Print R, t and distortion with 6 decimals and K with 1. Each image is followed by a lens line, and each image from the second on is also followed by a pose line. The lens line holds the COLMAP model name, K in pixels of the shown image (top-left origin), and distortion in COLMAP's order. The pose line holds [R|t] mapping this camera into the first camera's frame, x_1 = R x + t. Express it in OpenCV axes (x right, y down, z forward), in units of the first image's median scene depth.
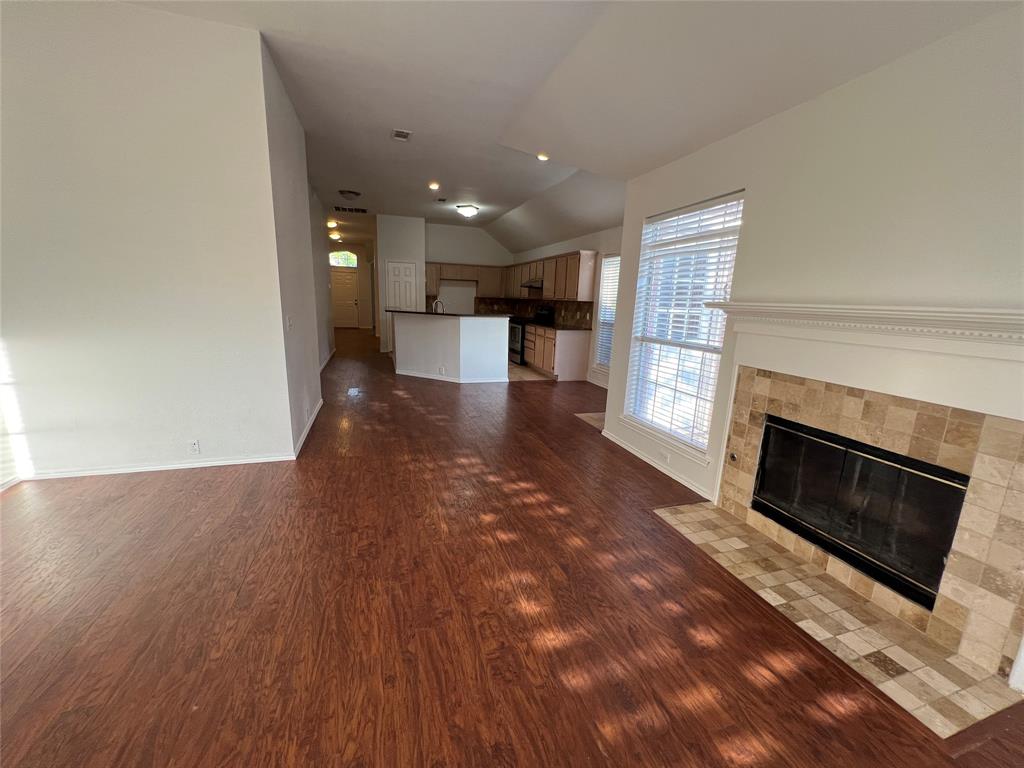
lens RADIAL K [[411.0, 0, 507.5], [0, 411.0, 381.9], [0, 0, 1]] dist [-0.002287, 0.000829]
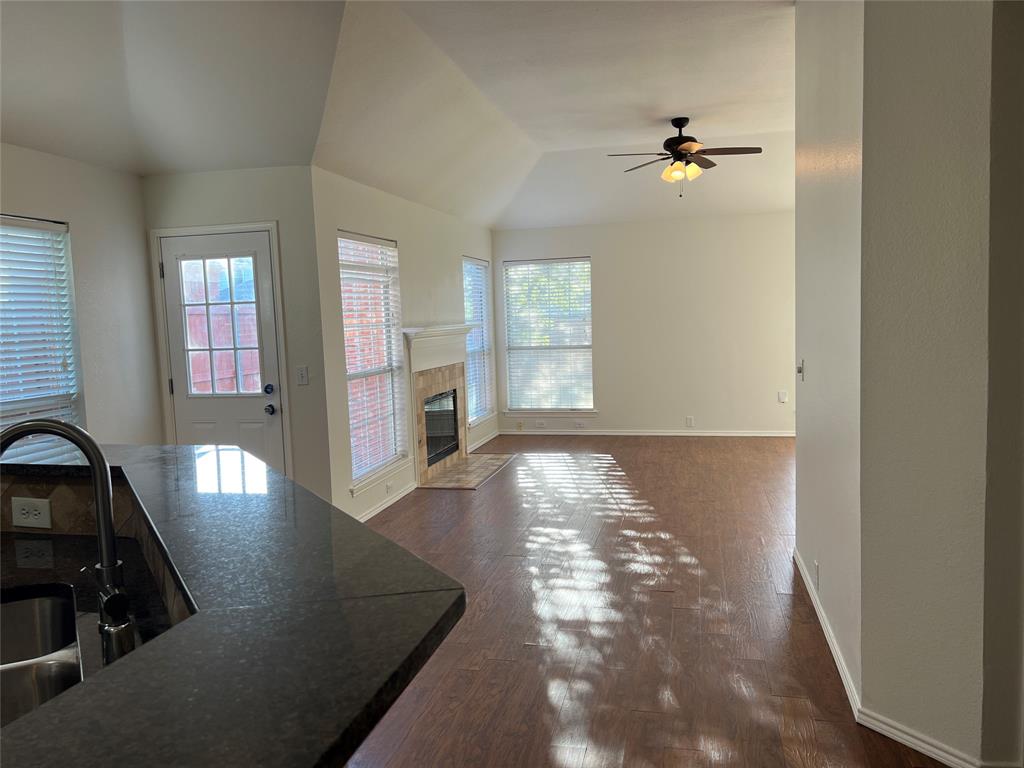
lens RADIAL K [[763.1, 0, 516.3], [0, 763.1, 390.0], [0, 0, 1]] dist [0.064410, -0.082490]
pose [[-0.860657, -0.053827, 0.506333, -1.116775], [0.107075, 0.953030, 0.283318, -0.744925], [-0.497800, 0.298054, -0.814468, 3.267785]]
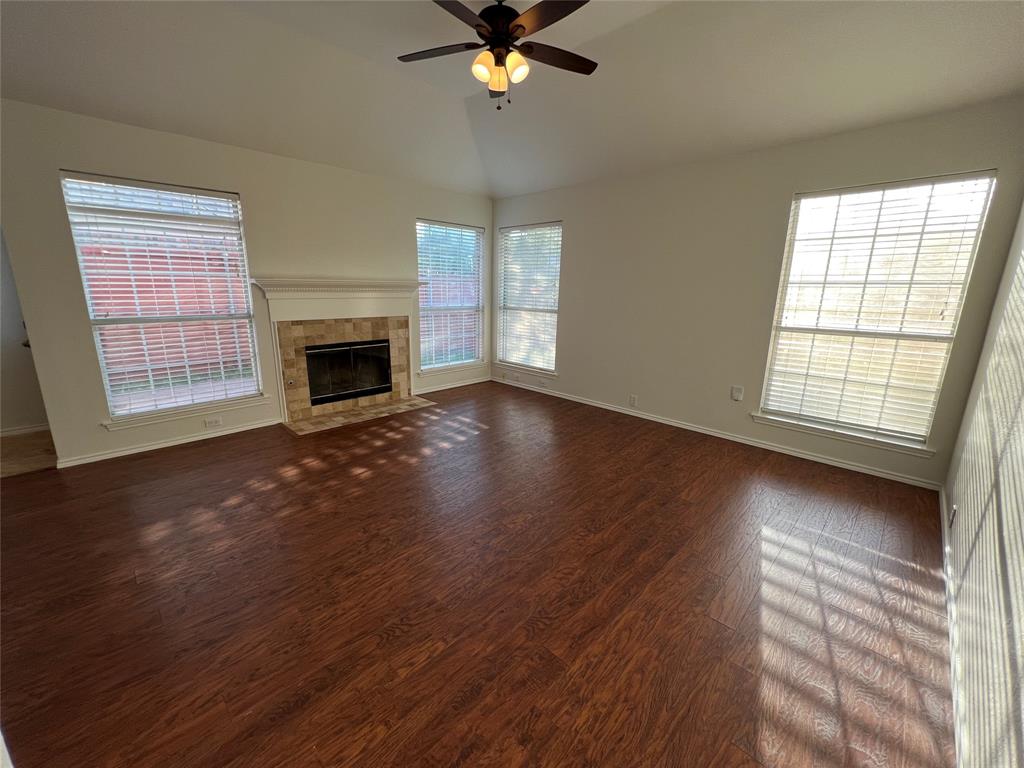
lens RADIAL K [[411.0, 0, 513.7], [0, 411.0, 385.1], [0, 0, 1]] dist [-0.002287, 0.000829]
pose [[-0.473242, -0.247267, 0.845518, -1.283134], [0.144750, 0.924927, 0.351507, -0.254341], [-0.868959, 0.288737, -0.401922, 1.045876]]
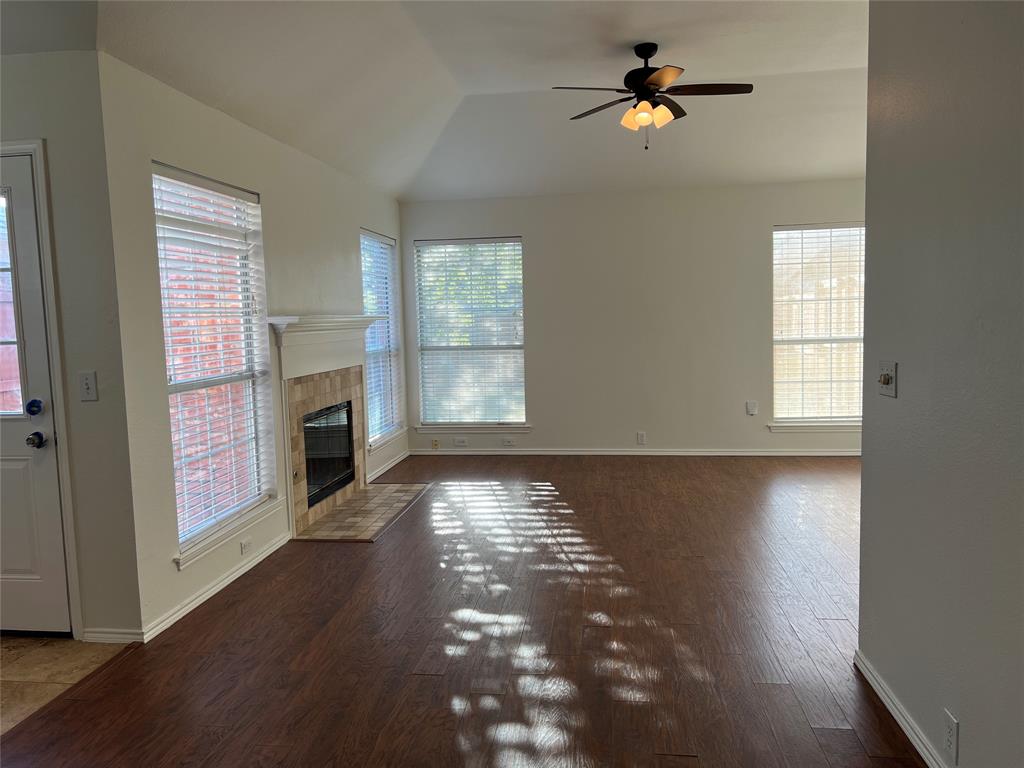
lens RADIAL K [[763.1, 0, 508.0], [0, 763.1, 386.4], [0, 0, 1]] dist [0.064410, -0.082490]
pose [[-0.907077, -0.047487, 0.418279, -0.746687], [0.080587, 0.955653, 0.283255, -0.560466], [-0.413180, 0.290642, -0.863023, 2.661603]]
